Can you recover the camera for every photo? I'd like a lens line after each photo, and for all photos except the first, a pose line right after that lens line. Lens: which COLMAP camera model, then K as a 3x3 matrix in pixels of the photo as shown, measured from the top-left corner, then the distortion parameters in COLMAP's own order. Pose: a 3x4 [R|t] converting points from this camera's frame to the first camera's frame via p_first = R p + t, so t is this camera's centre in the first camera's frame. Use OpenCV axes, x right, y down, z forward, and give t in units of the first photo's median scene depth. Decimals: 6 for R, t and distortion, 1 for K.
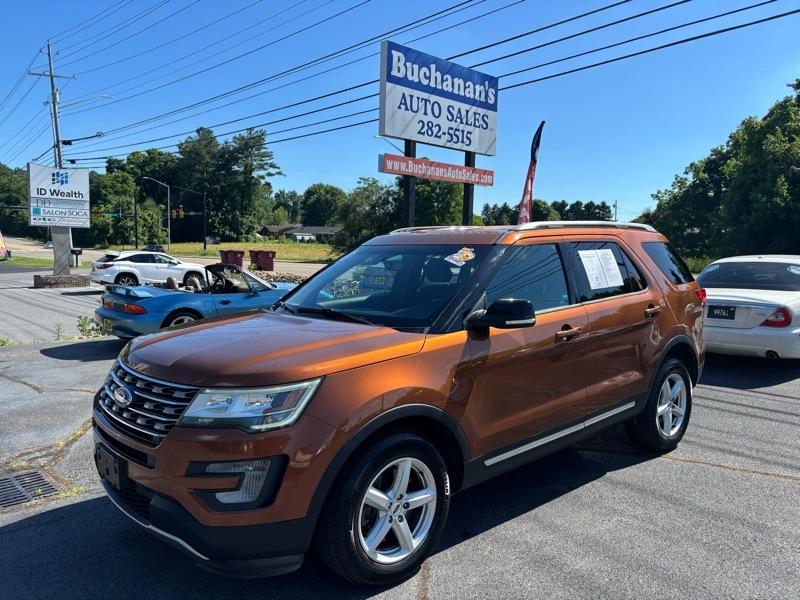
lens RADIAL K [[609.0, 0, 403.1], [0, 609.0, 305.2], [0, 0, 1]] dist [0.046217, -0.045824]
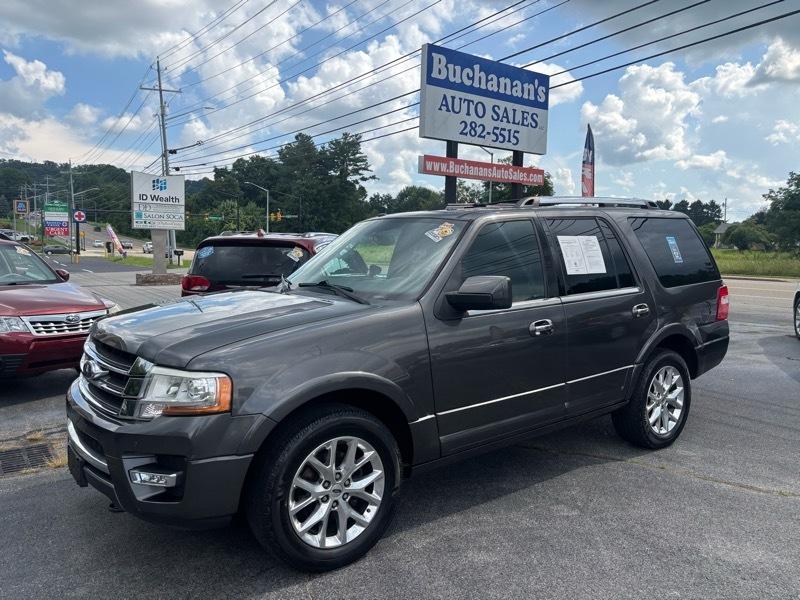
lens RADIAL K [[609.0, 0, 402.4], [0, 609.0, 302.3], [0, 0, 1]] dist [0.046217, -0.045824]
pose [[0.988100, 0.014932, -0.153086, 0.079804], [-0.016093, 0.999850, -0.006351, 0.003194], [0.152968, 0.008739, 0.988192, -0.004905]]
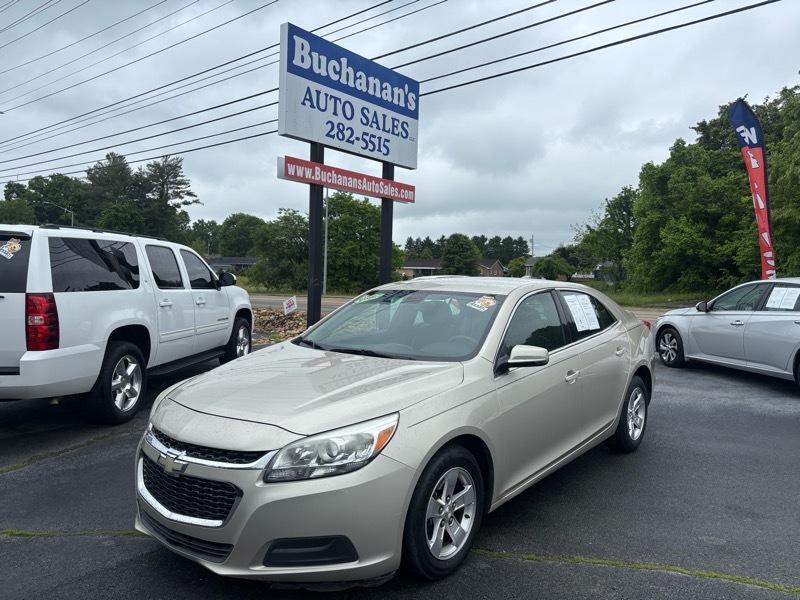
lens RADIAL K [[609.0, 0, 398.7], [0, 609.0, 302.6], [0, 0, 1]] dist [0.046217, -0.045824]
pose [[0.993077, 0.001969, 0.117452, 0.022435], [0.004773, 0.998357, -0.057093, -0.000713], [-0.117372, 0.057258, 0.991436, 0.143173]]
